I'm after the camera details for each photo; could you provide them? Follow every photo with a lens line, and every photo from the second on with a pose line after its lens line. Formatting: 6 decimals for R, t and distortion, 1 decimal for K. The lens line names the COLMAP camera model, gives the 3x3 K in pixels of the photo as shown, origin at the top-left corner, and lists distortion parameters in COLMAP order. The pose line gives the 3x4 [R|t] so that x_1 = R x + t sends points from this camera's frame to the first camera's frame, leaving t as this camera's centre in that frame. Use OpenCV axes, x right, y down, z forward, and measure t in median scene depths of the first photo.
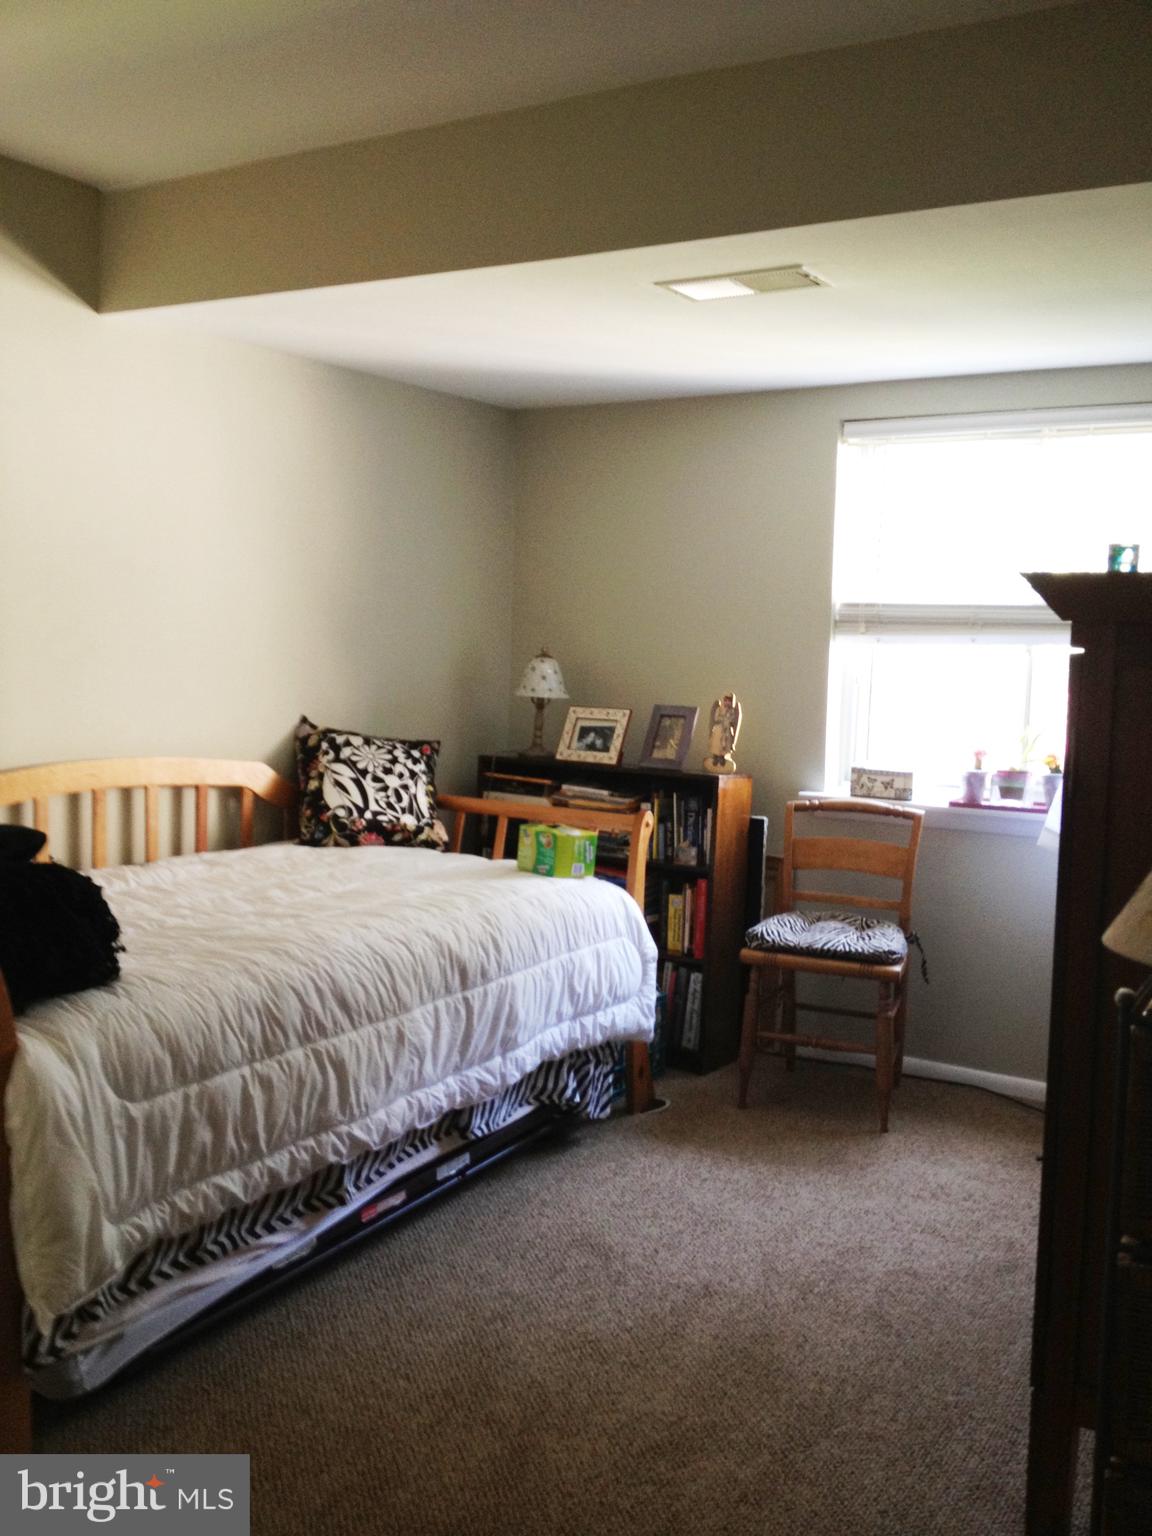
lens RADIAL K [[1443.4, 0, 581.0], [0, 1443.4, 746.1], [0, 0, 1]] dist [0.128124, -0.266703]
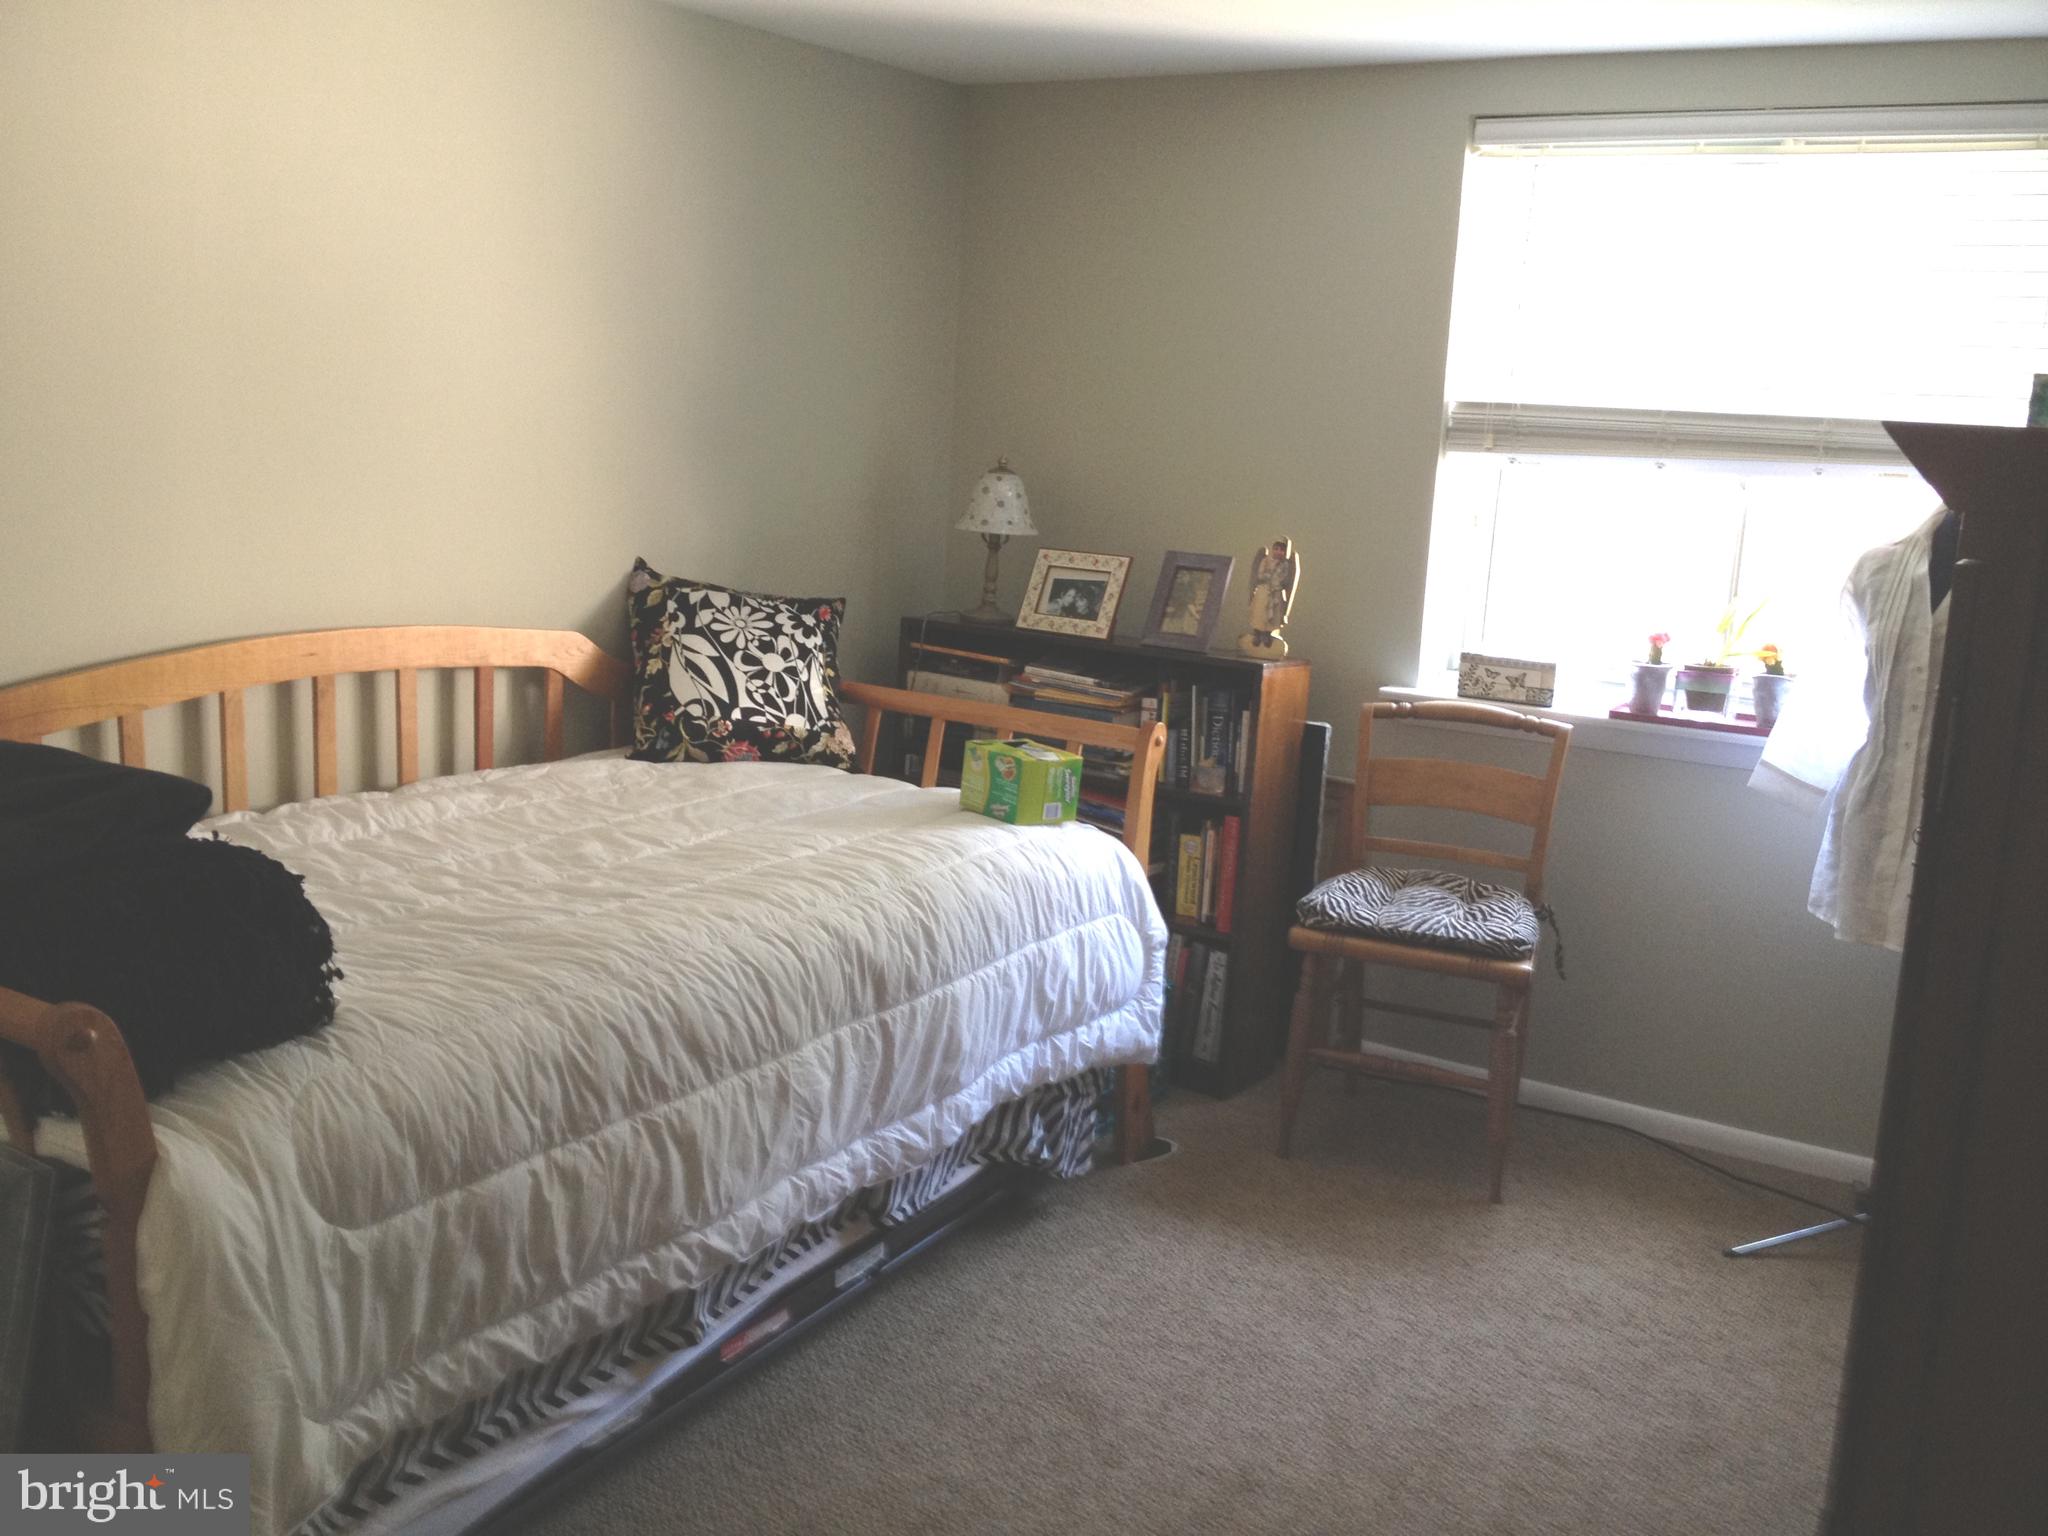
lens RADIAL K [[1924.5, 0, 1023.7], [0, 1924.5, 764.6], [0, 0, 1]] dist [0.128124, -0.266703]
pose [[0.999769, 0.021472, 0.000074, -0.016399], [-0.021347, 0.993534, 0.111506, -0.035380], [0.002321, -0.111482, 0.993764, 0.130891]]
